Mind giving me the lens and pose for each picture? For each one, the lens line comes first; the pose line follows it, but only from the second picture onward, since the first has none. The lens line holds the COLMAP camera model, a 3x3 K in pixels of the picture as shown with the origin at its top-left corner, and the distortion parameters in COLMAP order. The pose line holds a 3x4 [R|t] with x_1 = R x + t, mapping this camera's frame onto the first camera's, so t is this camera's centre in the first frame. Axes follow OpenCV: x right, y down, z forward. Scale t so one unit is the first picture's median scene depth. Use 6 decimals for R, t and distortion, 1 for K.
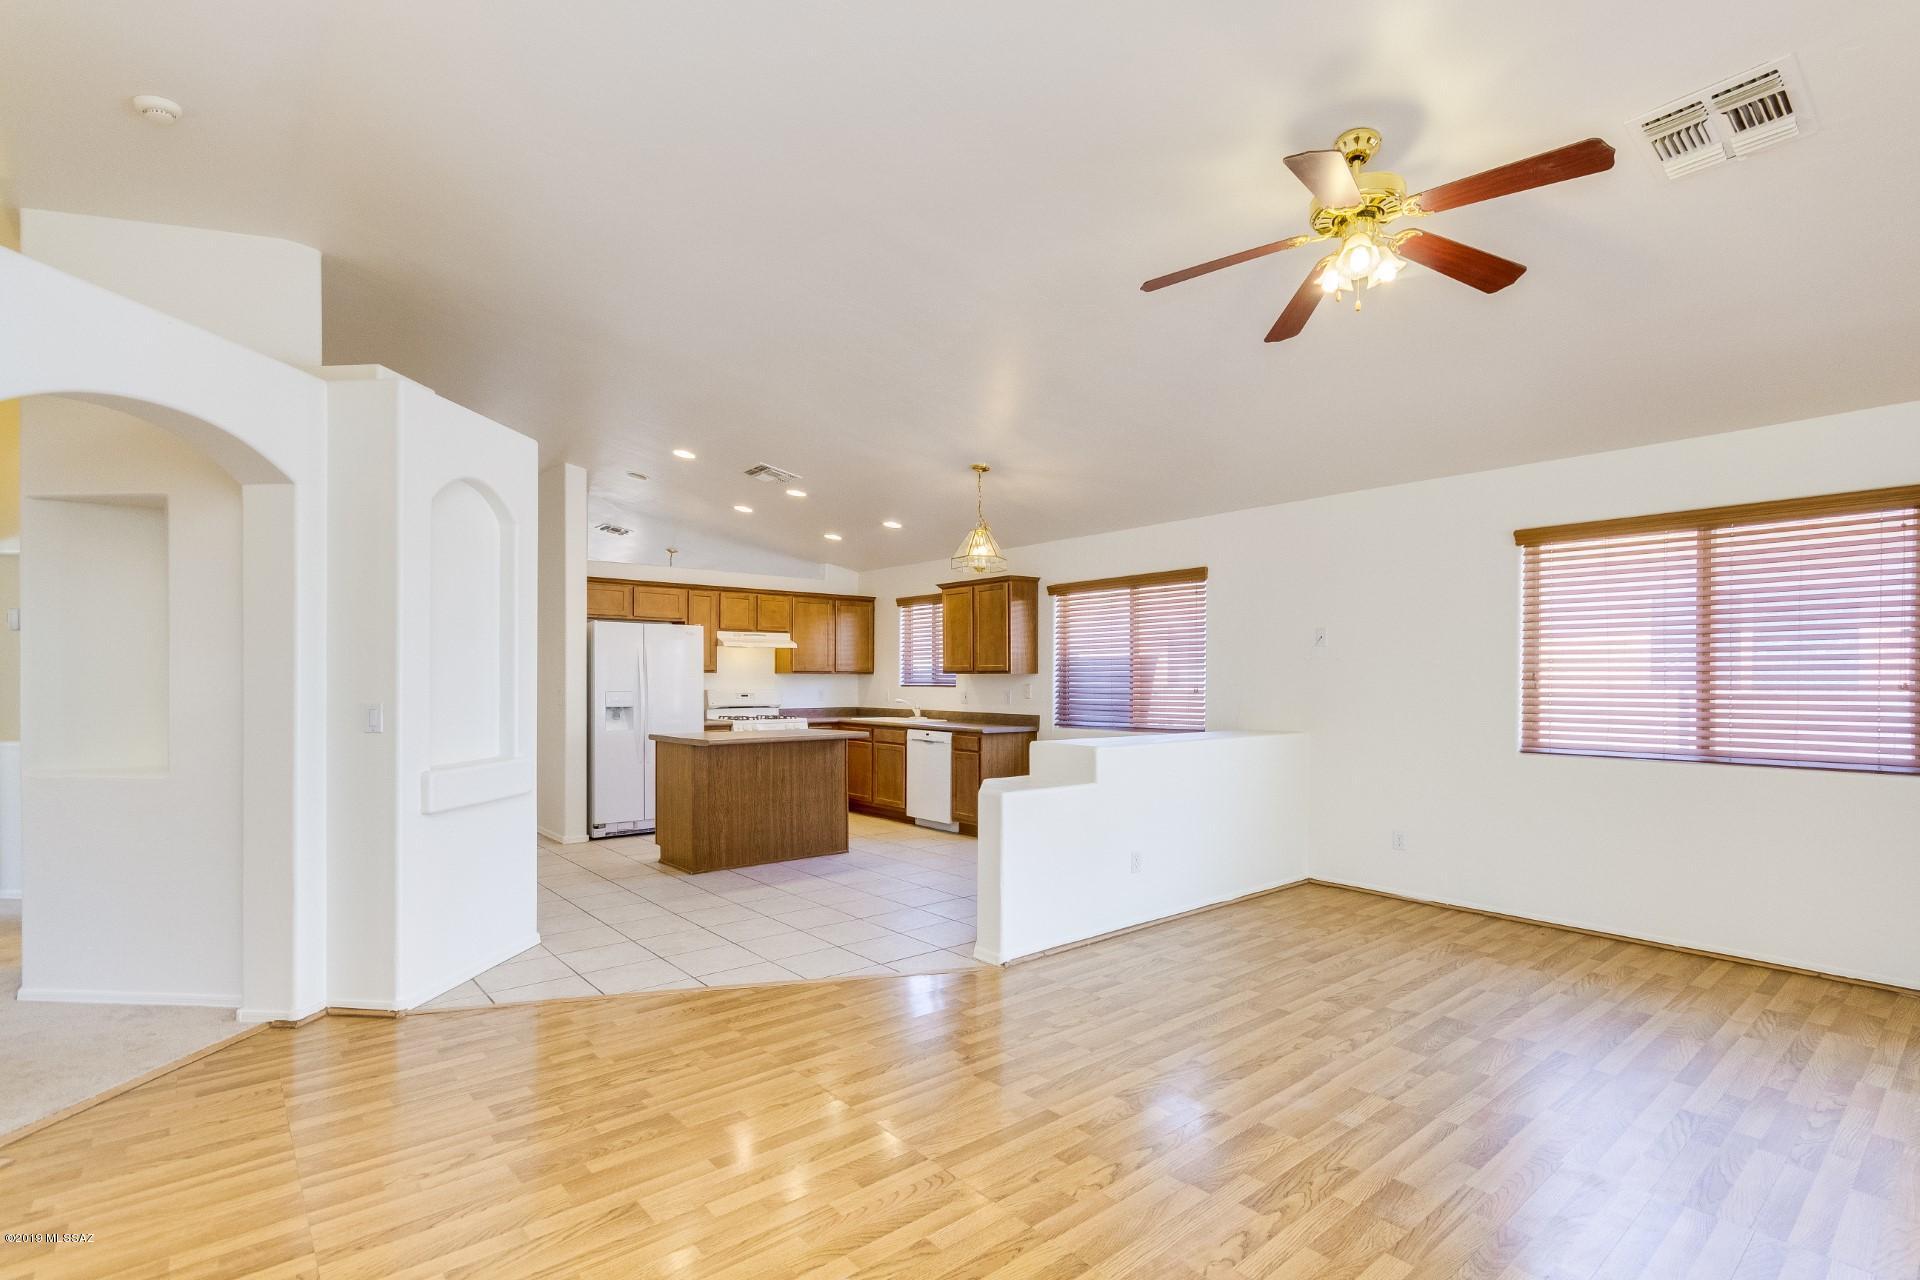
lens RADIAL K [[902.7, 0, 961.6], [0, 902.7, 684.7], [0, 0, 1]] dist [-0.000891, 0.000567]
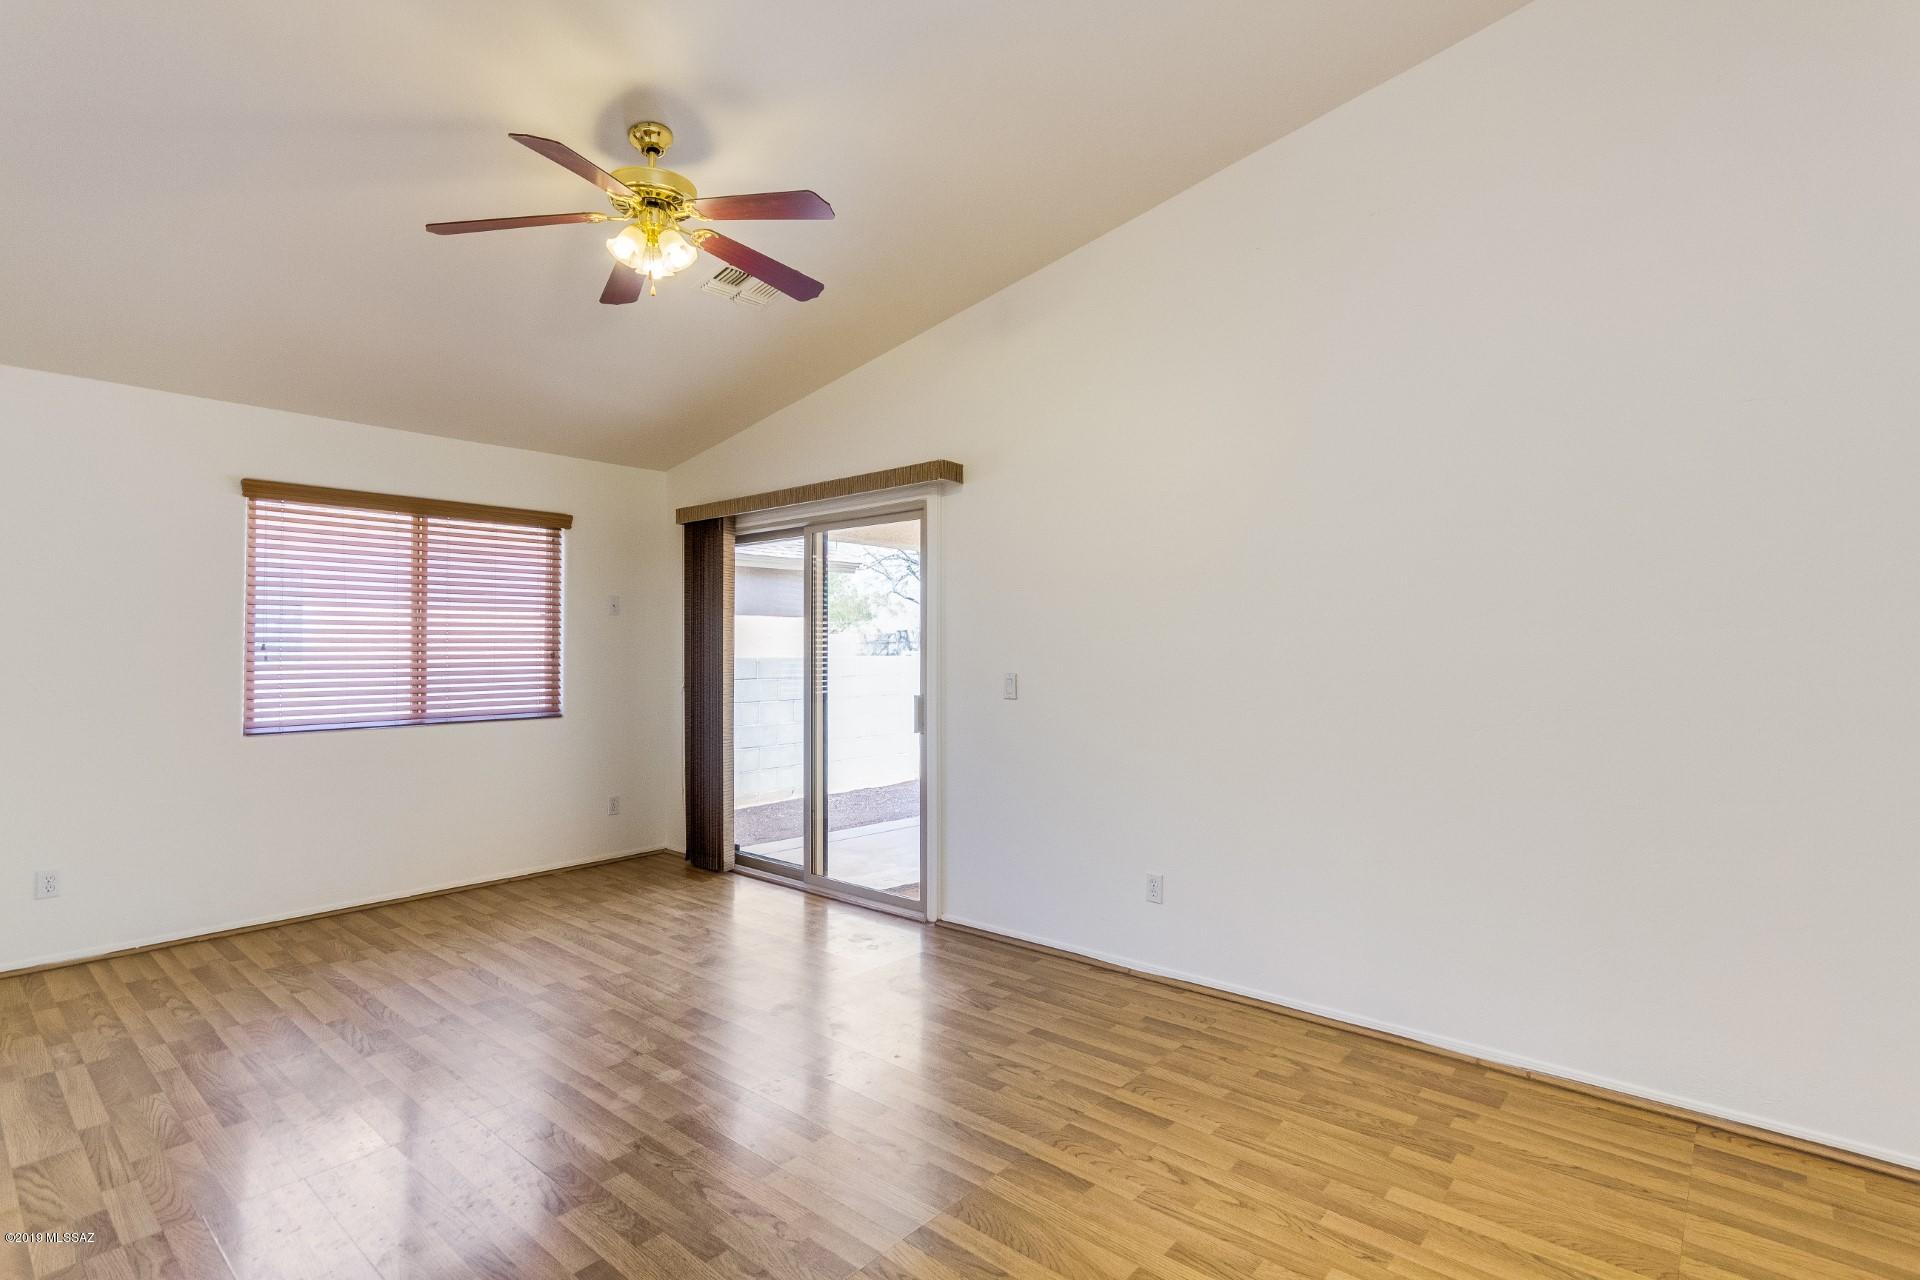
lens RADIAL K [[920.5, 0, 989.4], [0, 920.5, 629.3], [0, 0, 1]] dist [-0.011521, 0.011583]
pose [[-0.173105, 0.020721, 0.984685, -0.252542], [0.009227, 0.999769, -0.019417, -0.002166], [-0.984860, 0.005725, -0.173257, 0.304466]]
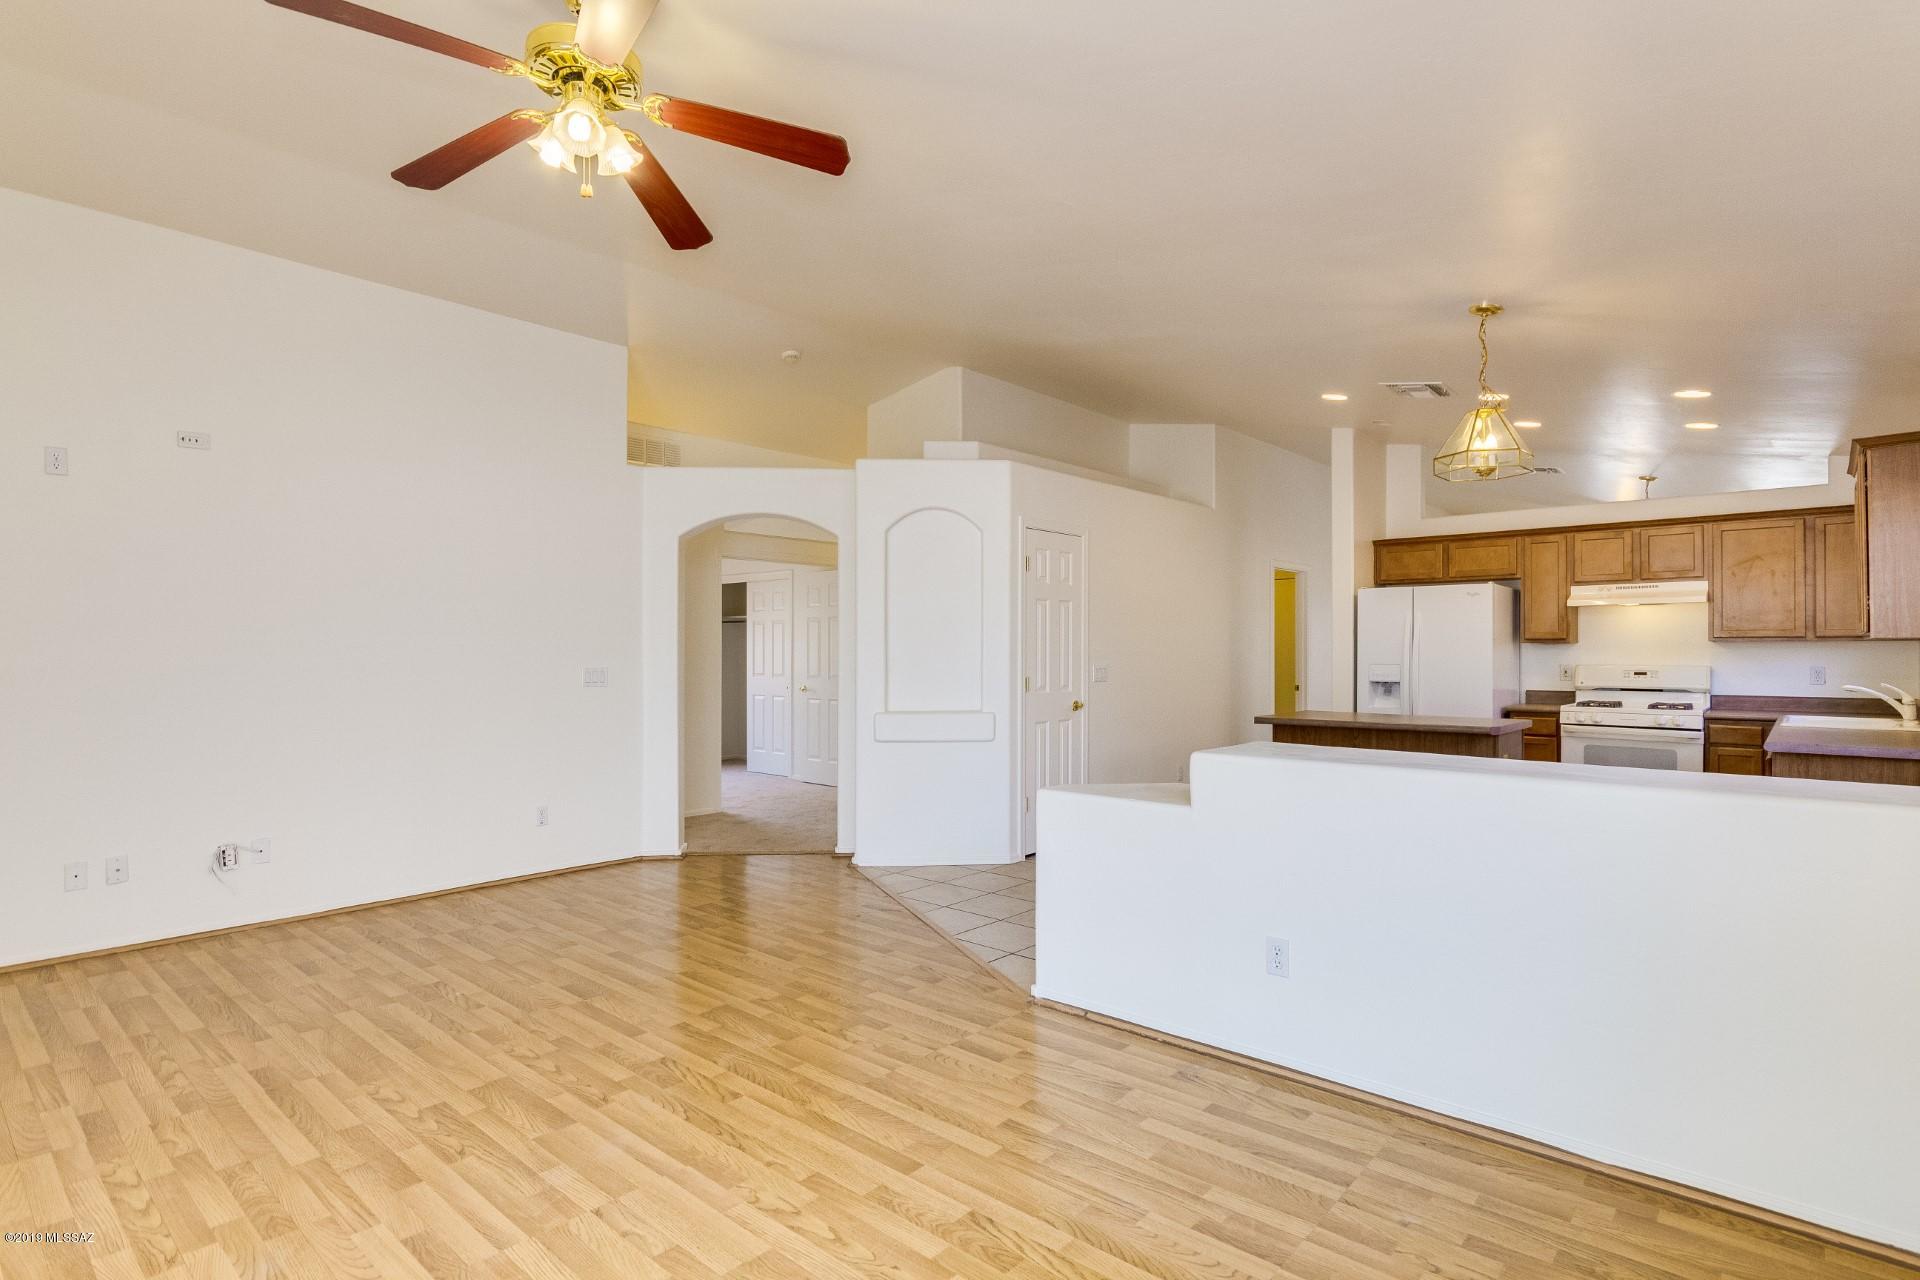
lens RADIAL K [[962.7, 0, 986.3], [0, 962.7, 643.3], [0, 0, 1]] dist [-0.002196, -0.001361]
pose [[0.159355, -0.010566, -0.987165, 0.510898], [-0.004464, 0.999925, -0.011423, -0.000623], [0.987211, 0.006227, 0.159296, 0.462599]]
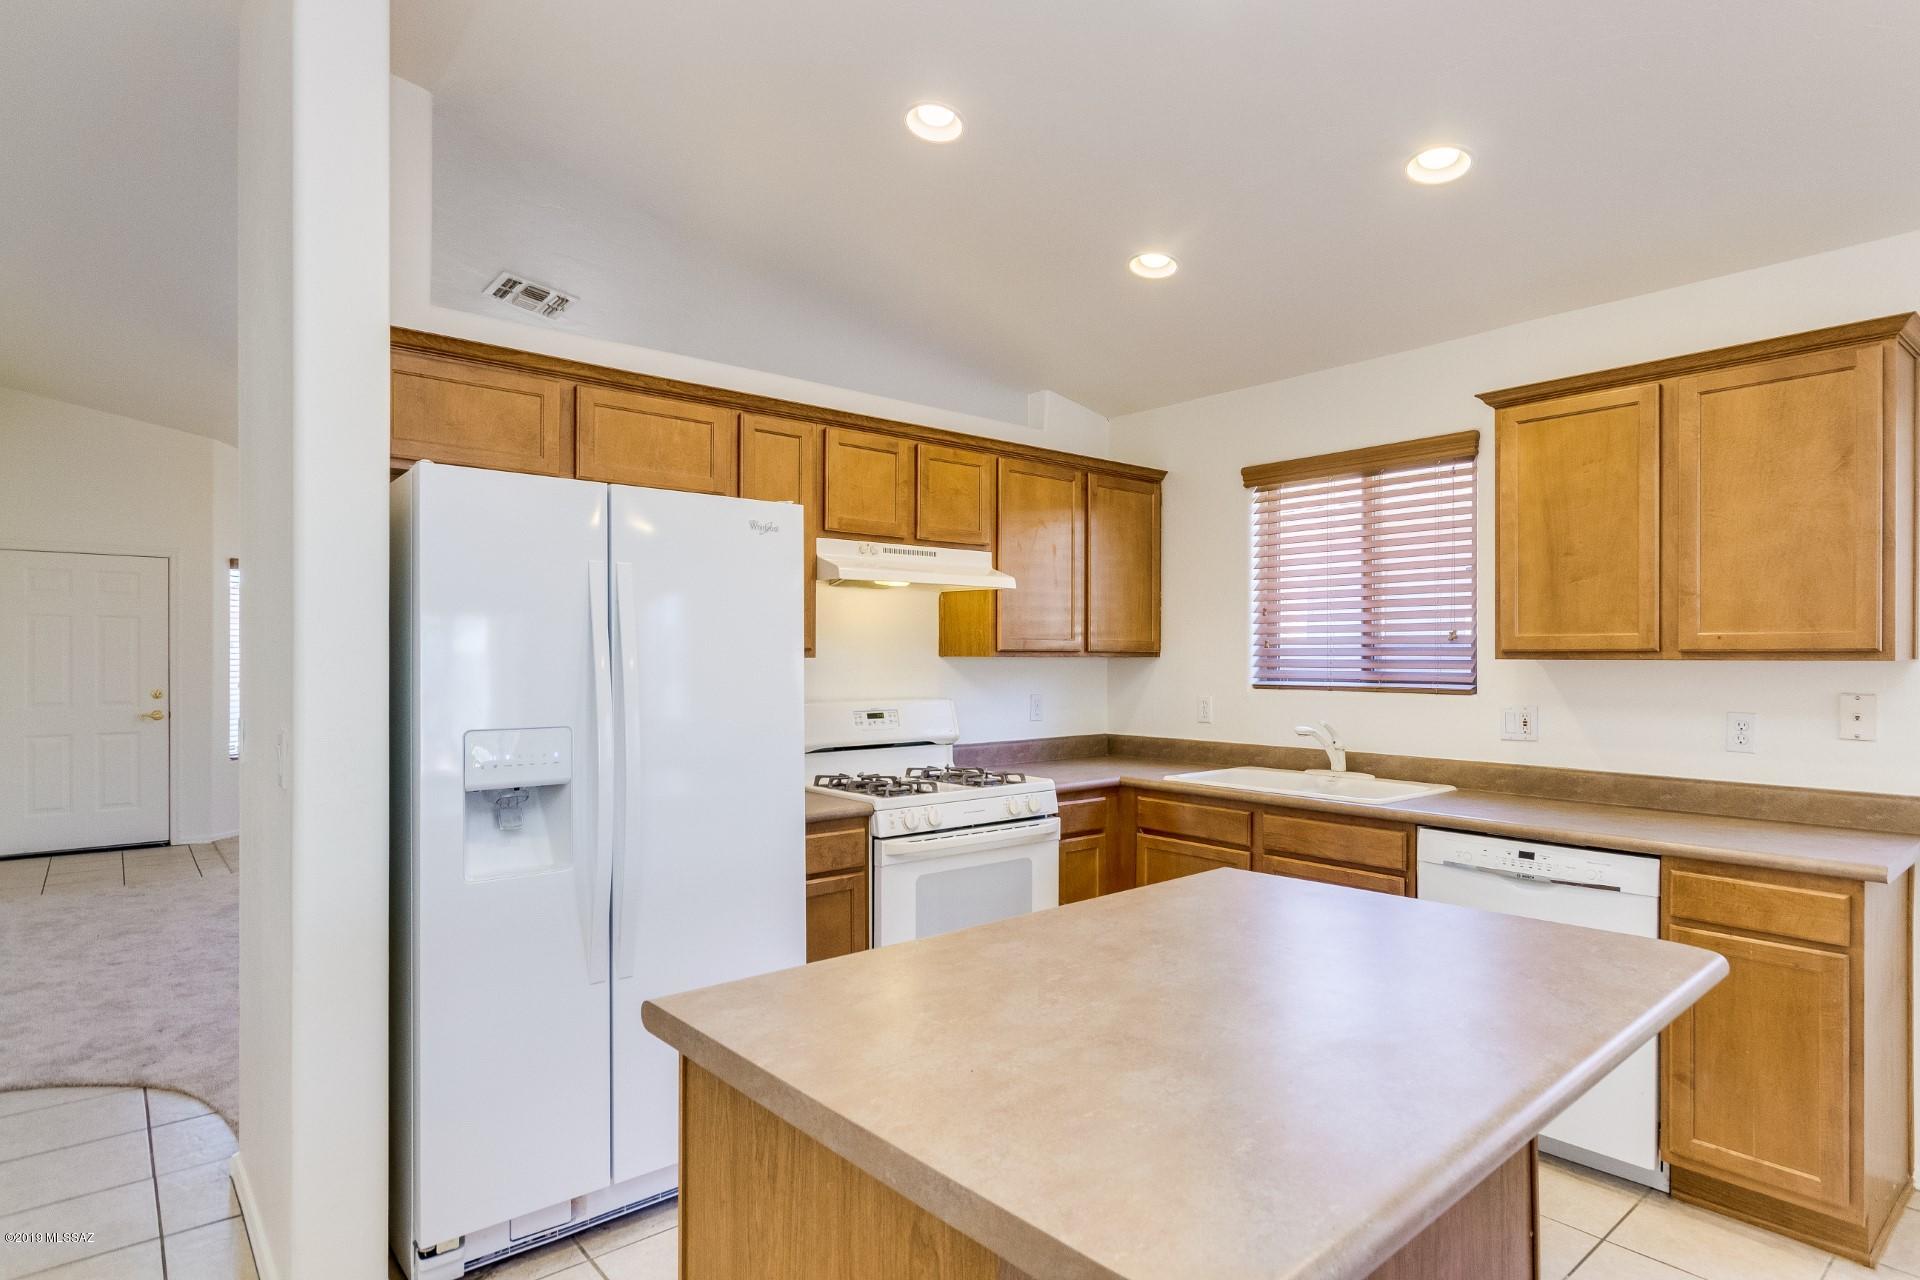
lens RADIAL K [[1017.1, 0, 961.1], [0, 1017.1, 659.5], [0, 0, 1]] dist [0.005176, 0.000474]
pose [[0.999995, -0.000660, 0.002963, -0.251925], [0.000669, 0.999996, -0.002767, -0.012342], [-0.002961, 0.002769, 0.999992, 0.705789]]
